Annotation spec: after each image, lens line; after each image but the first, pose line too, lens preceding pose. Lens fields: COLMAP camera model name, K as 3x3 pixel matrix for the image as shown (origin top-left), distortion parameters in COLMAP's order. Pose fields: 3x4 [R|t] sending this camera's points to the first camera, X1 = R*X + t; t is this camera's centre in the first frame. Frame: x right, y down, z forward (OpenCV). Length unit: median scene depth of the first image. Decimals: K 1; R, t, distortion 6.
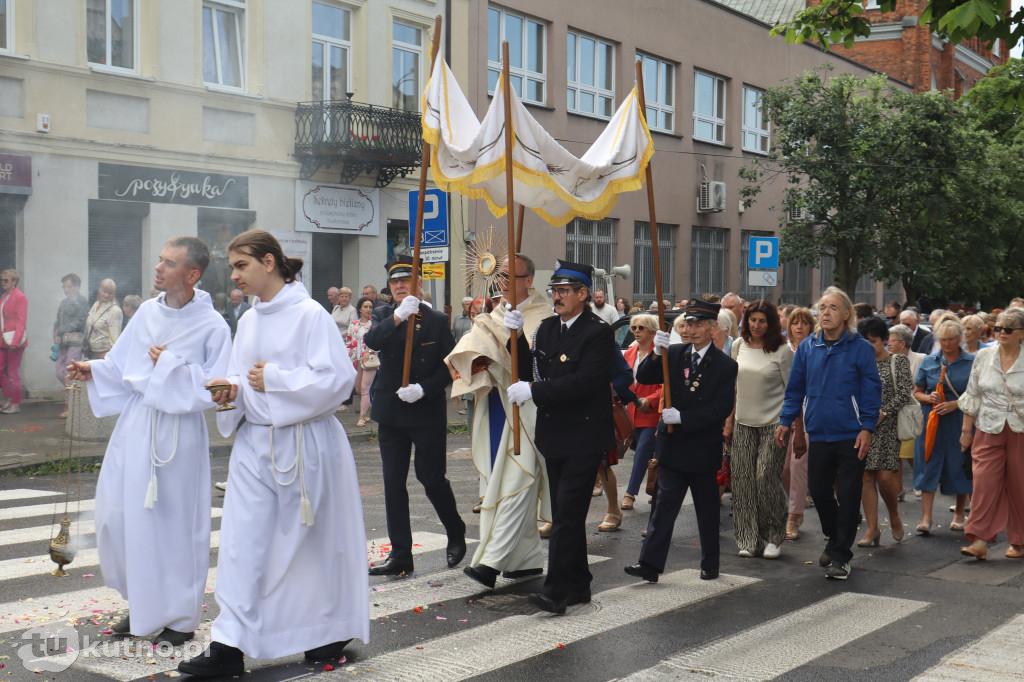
lens RADIAL K [[1479.8, 0, 511.7], [0, 1479.8, 348.6], [0, 0, 1]] dist [-0.004258, 0.080030]
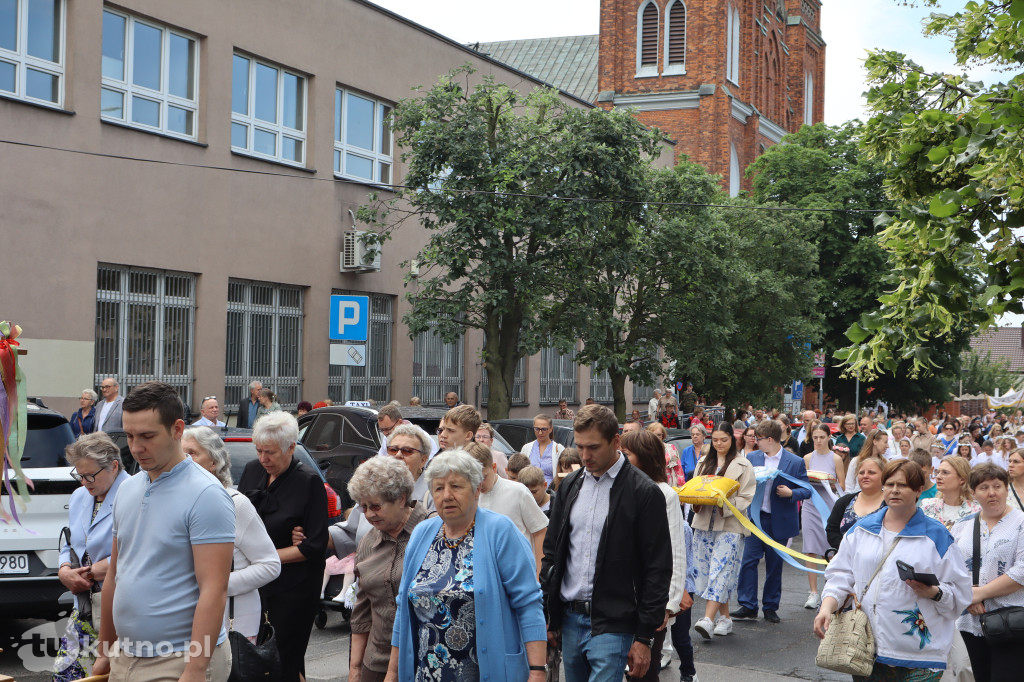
lens RADIAL K [[1477.9, 0, 510.8], [0, 1477.9, 349.2], [0, 0, 1]] dist [-0.011748, 0.030206]
pose [[0.995723, 0.014855, 0.091185, 0.175427], [-0.009381, 0.998144, -0.060178, -0.008377], [-0.091910, 0.059065, 0.994014, 0.286871]]
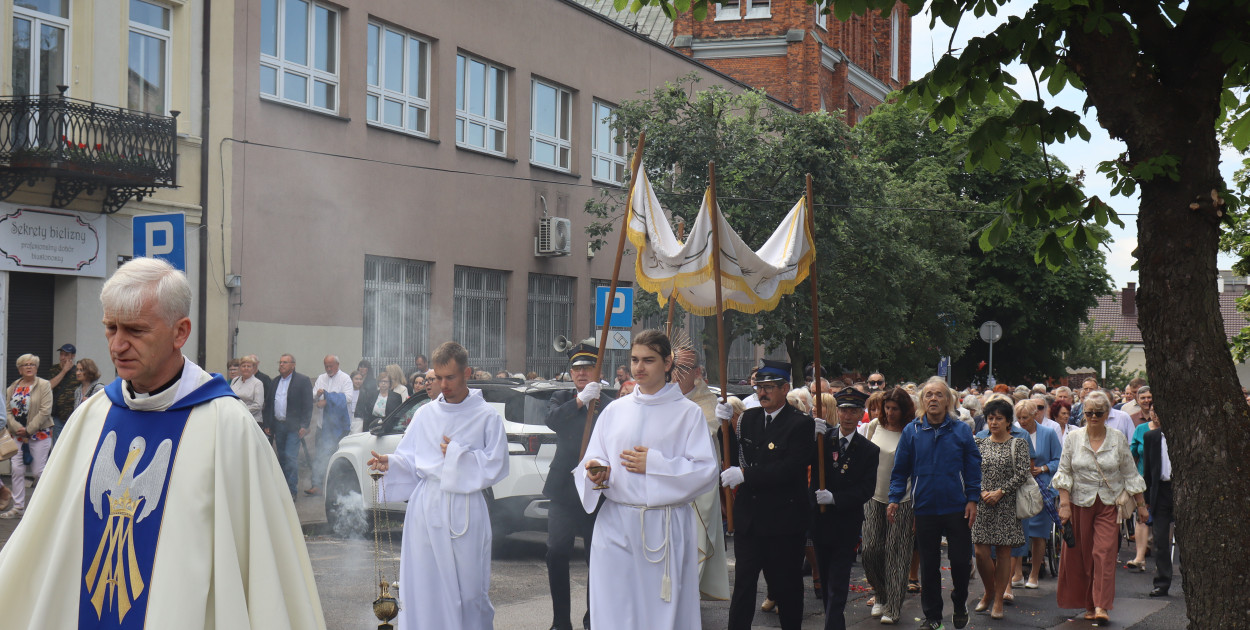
lens RADIAL K [[1804.4, 0, 619.5], [0, 1804.4, 328.1], [0, 0, 1]] dist [0.006741, -0.006114]
pose [[0.986663, 0.009659, 0.162487, 0.015785], [-0.000967, 0.998568, -0.053489, -0.001785], [-0.162771, 0.052618, 0.985260, 0.048423]]
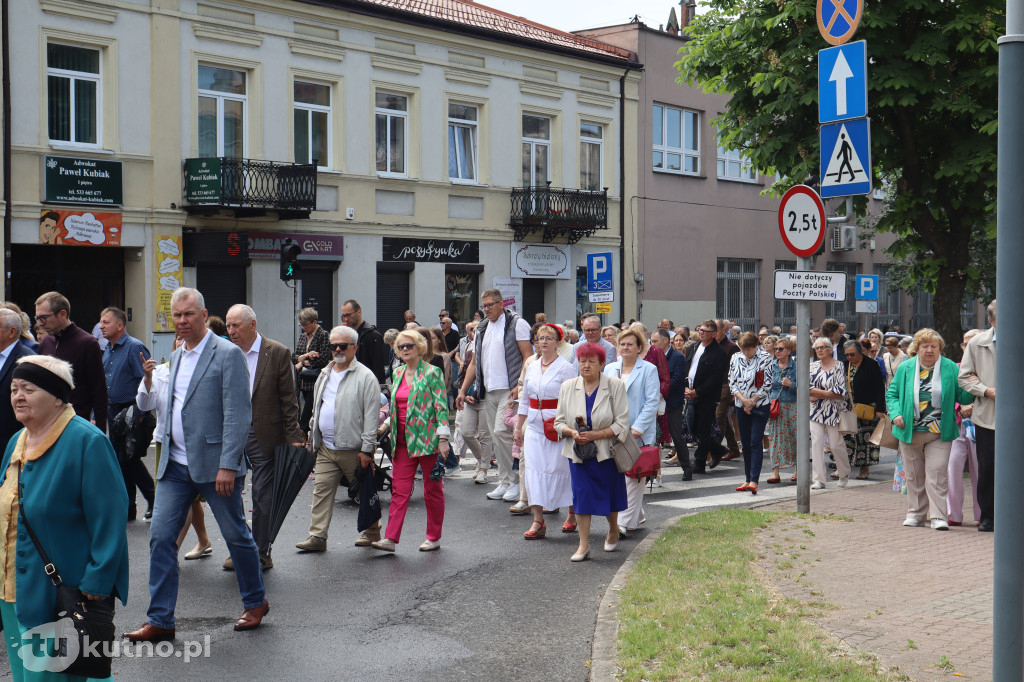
lens RADIAL K [[1480.3, 0, 510.0], [0, 1480.3, 349.6], [0, 0, 1]] dist [-0.012996, 0.081461]
pose [[0.989871, -0.001563, -0.141962, 0.042547], [0.000084, 0.999946, -0.010425, 0.003584], [0.141970, 0.010308, 0.989817, -0.317153]]
